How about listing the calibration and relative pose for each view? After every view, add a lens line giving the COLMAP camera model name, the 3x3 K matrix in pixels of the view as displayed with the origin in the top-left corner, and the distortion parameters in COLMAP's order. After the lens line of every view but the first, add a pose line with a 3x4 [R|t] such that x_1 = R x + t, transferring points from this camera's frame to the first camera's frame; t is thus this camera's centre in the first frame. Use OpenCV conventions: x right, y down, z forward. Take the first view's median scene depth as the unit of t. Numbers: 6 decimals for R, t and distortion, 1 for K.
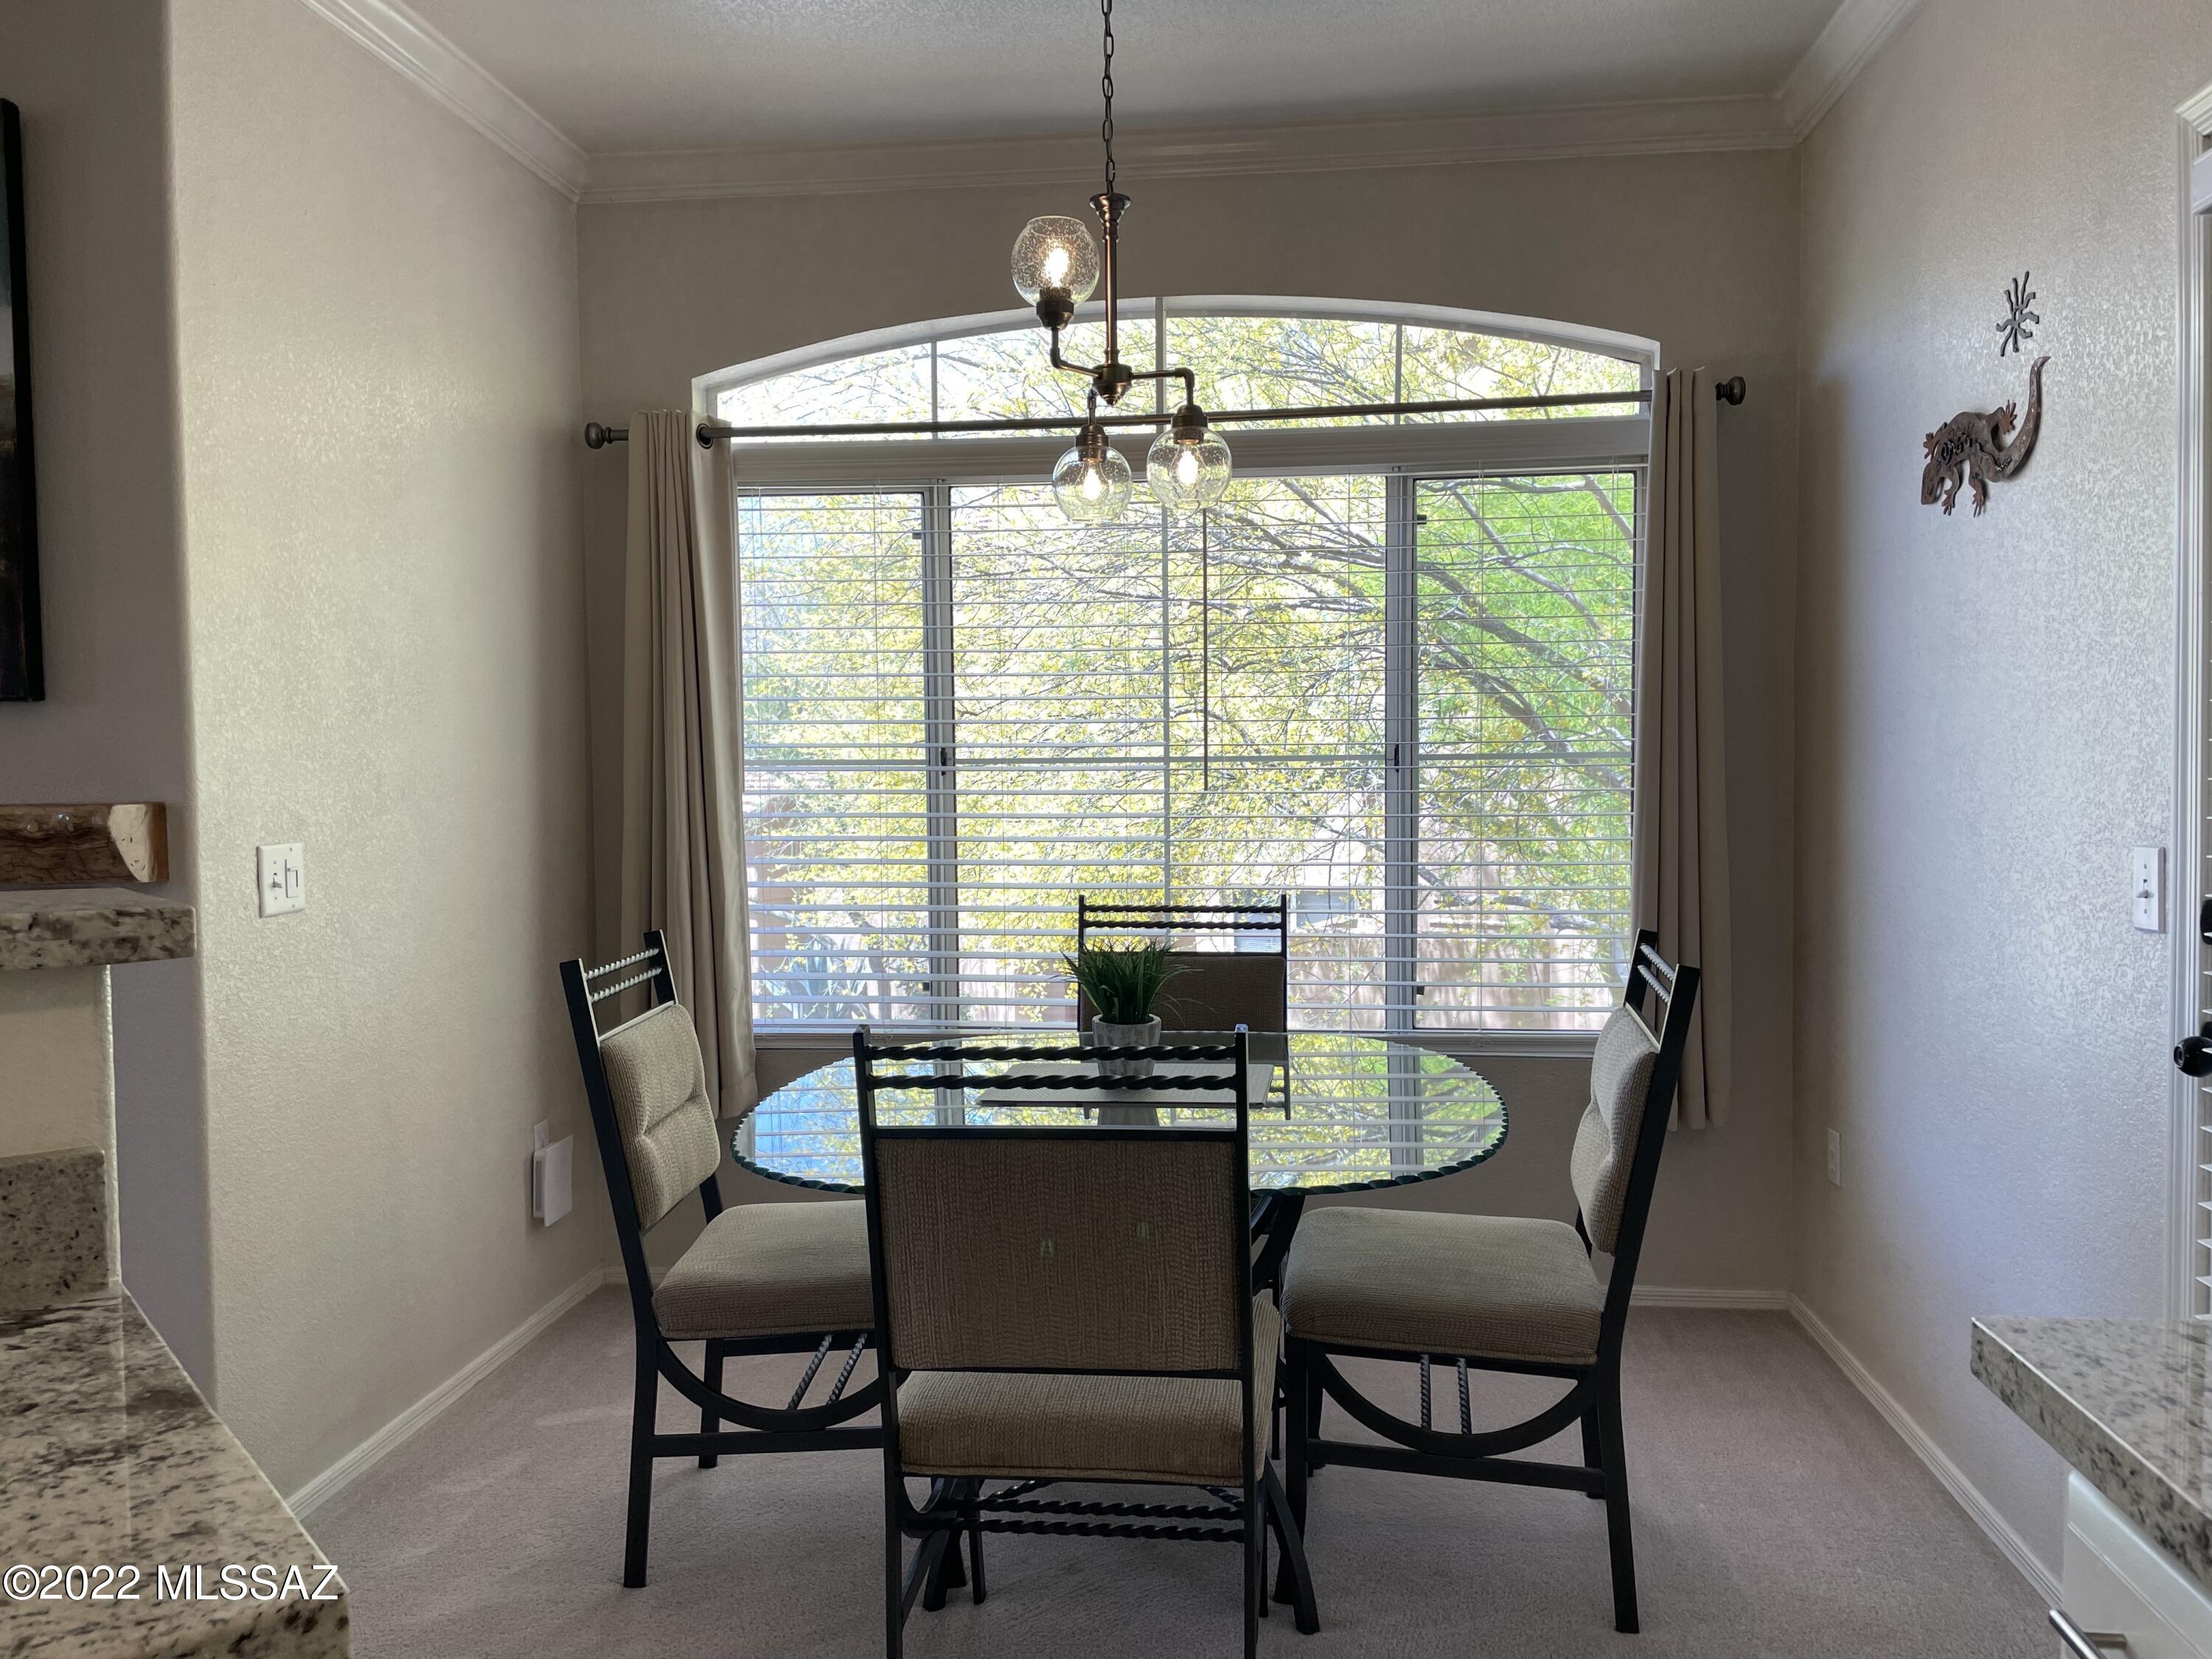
lens RADIAL K [[1677.0, 0, 1110.2], [0, 1677.0, 844.7], [0, 0, 1]] dist [0.093948, -0.118418]
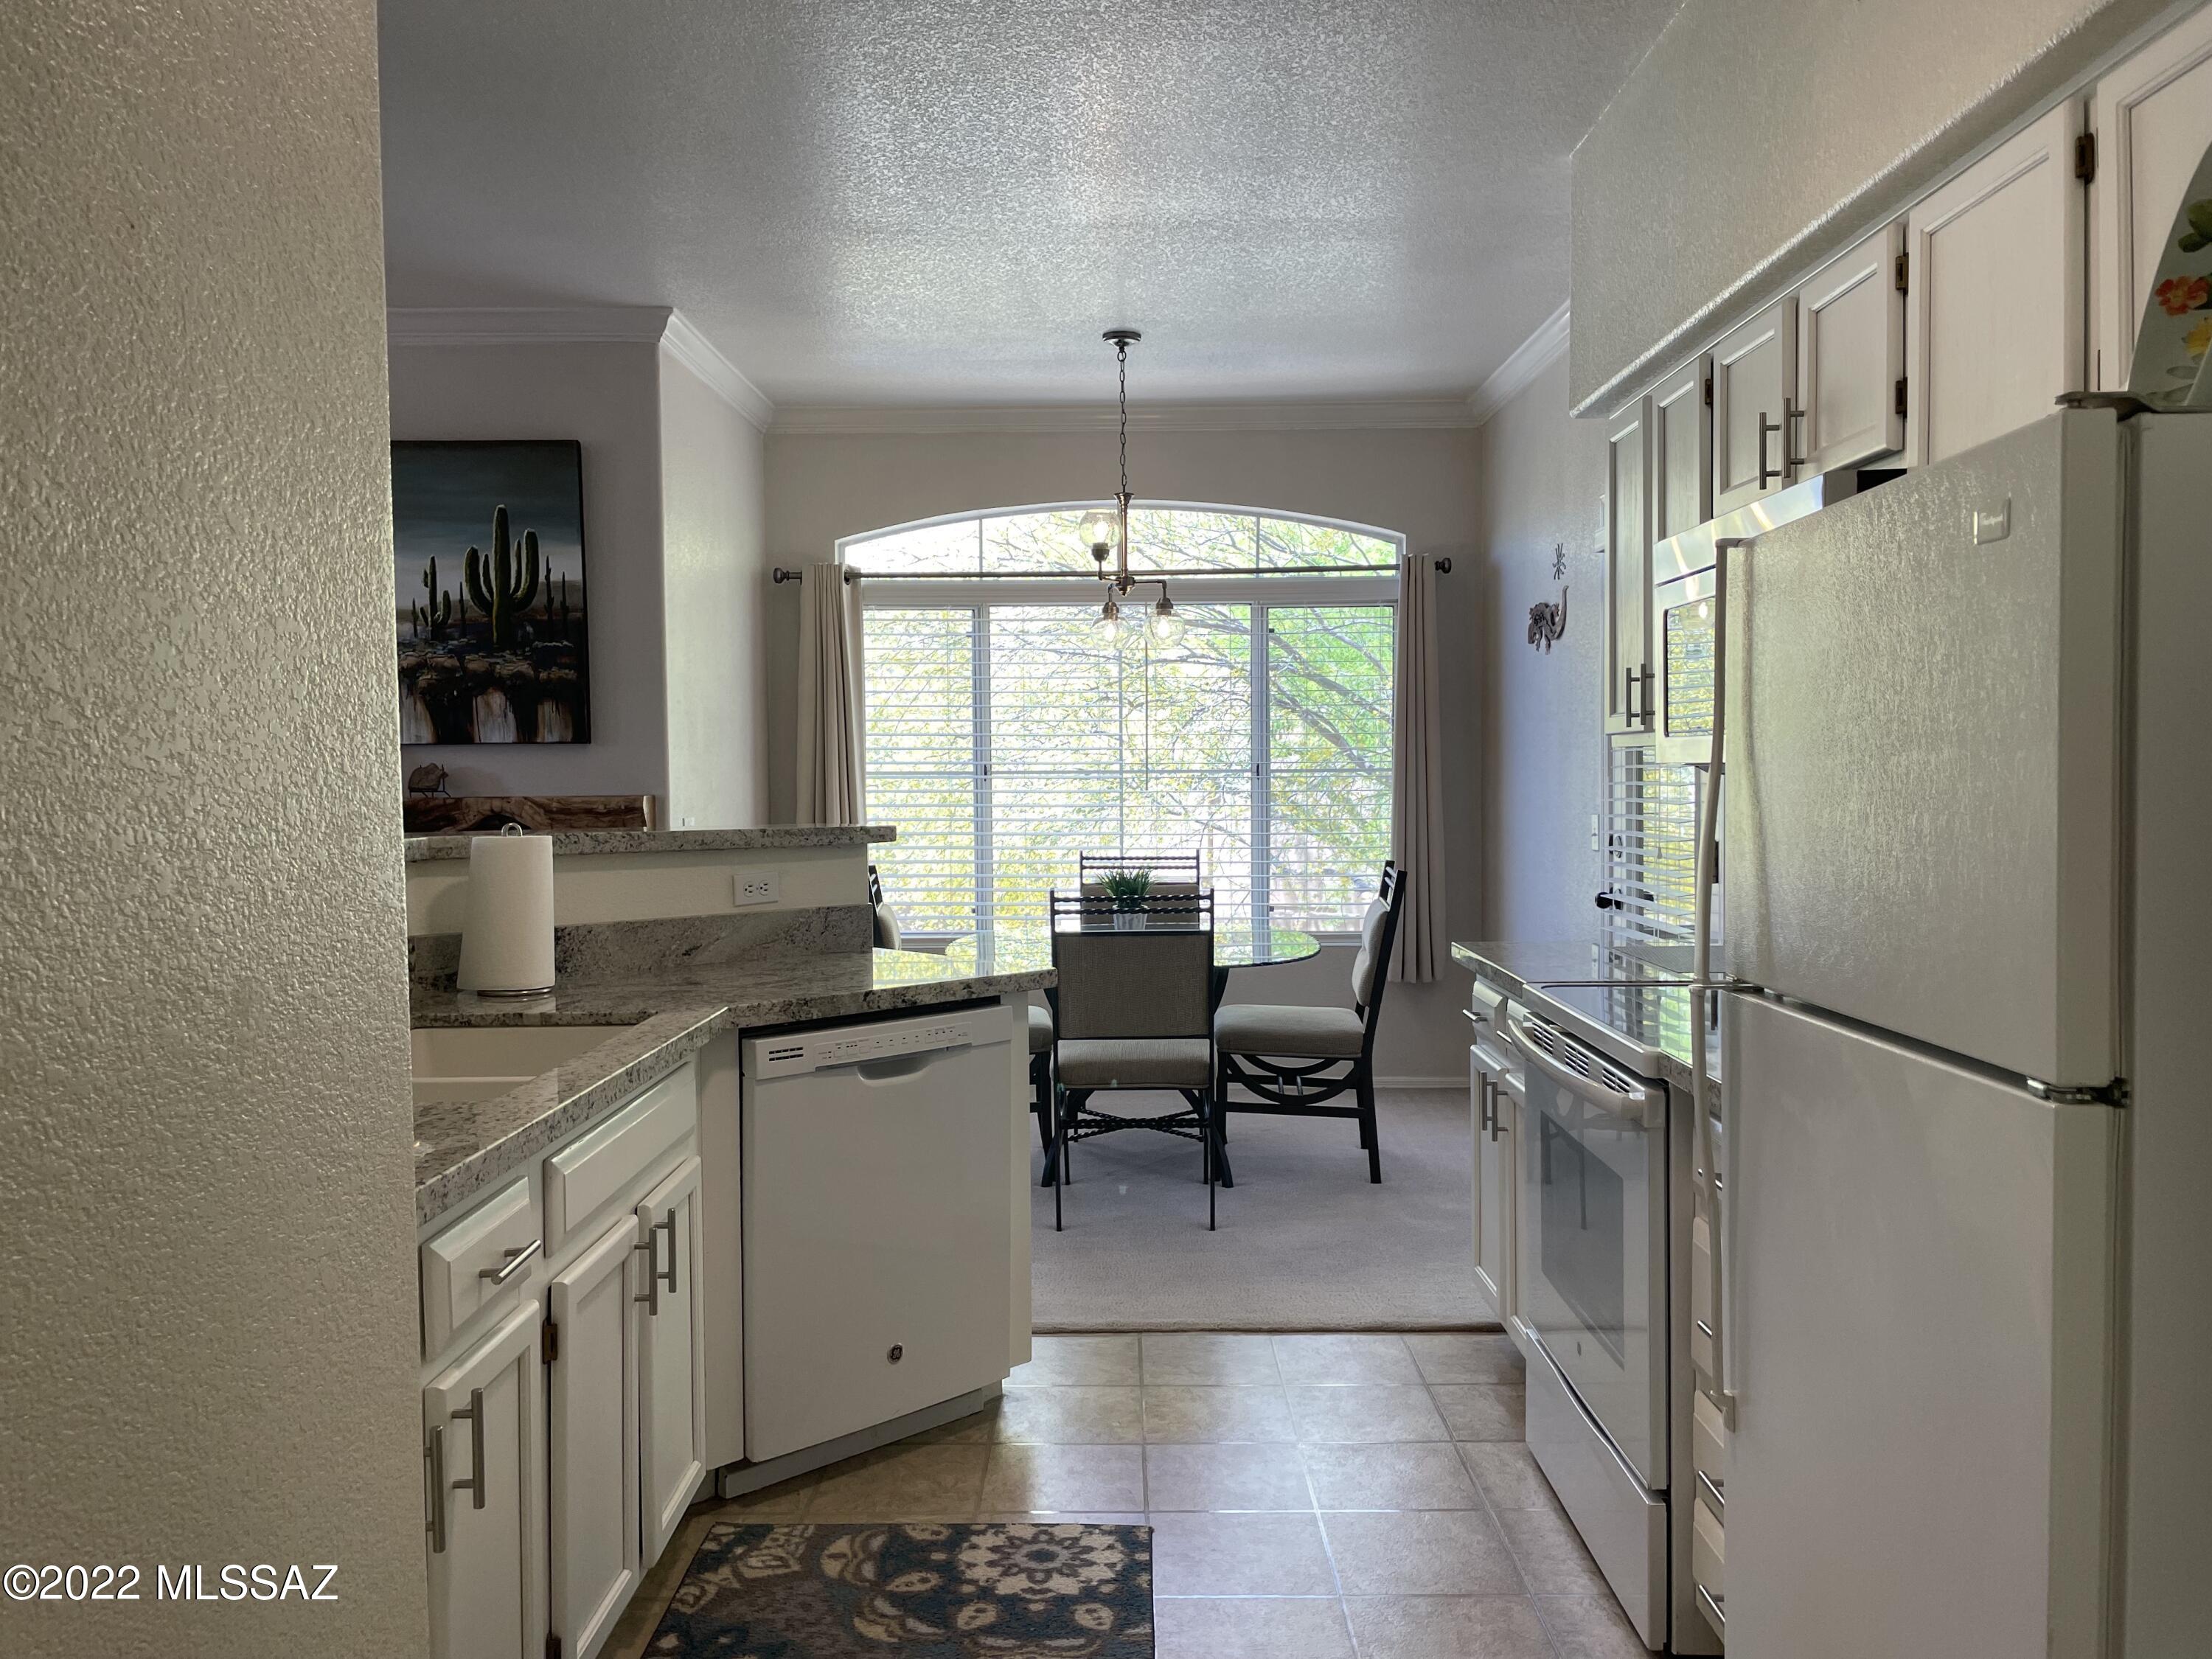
lens RADIAL K [[1677.0, 0, 1103.6], [0, 1677.0, 847.3], [0, 0, 1]] dist [0.093948, -0.118418]
pose [[0.995173, -0.002684, 0.098101, -0.165731], [0.002788, 0.999996, -0.000930, 0.028465], [-0.098098, 0.001199, 0.995176, -0.732471]]
